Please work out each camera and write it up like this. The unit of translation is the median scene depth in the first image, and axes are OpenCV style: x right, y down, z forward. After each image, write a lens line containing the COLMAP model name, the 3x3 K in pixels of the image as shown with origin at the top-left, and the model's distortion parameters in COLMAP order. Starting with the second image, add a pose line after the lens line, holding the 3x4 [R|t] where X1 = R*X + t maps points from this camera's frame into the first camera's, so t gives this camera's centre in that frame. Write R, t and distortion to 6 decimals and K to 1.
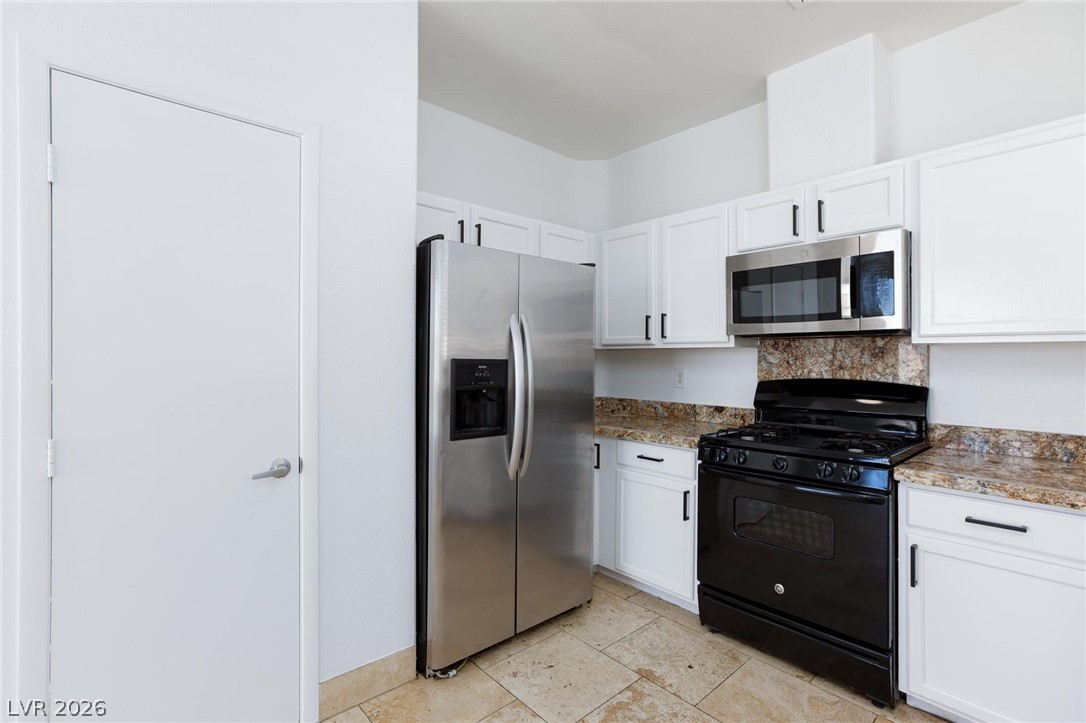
lens RADIAL K [[502.1, 0, 541.3], [0, 502.1, 357.0], [0, 0, 1]] dist [-0.011413, 0.005346]
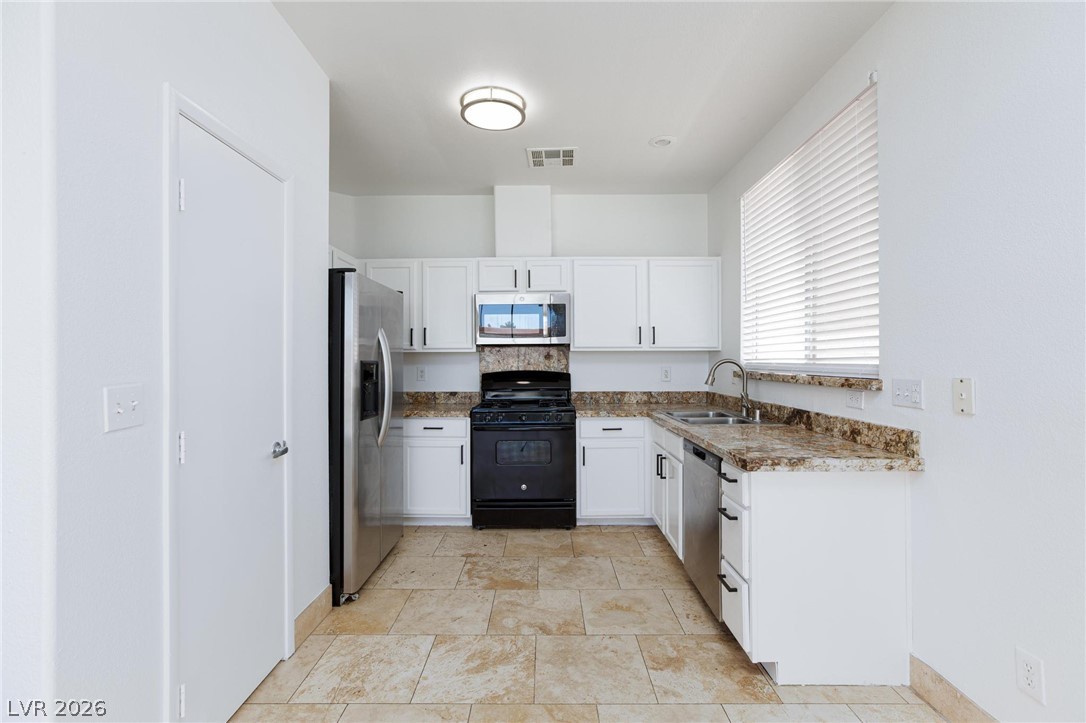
lens RADIAL K [[502.8, 0, 542.7], [0, 502.8, 356.4], [0, 0, 1]] dist [-0.025228, 0.016849]
pose [[0.669424, -0.003000, 0.742874, -0.752932], [0.005095, 0.999987, -0.000553, -0.004417], [-0.742863, 0.004155, 0.669431, -0.238859]]
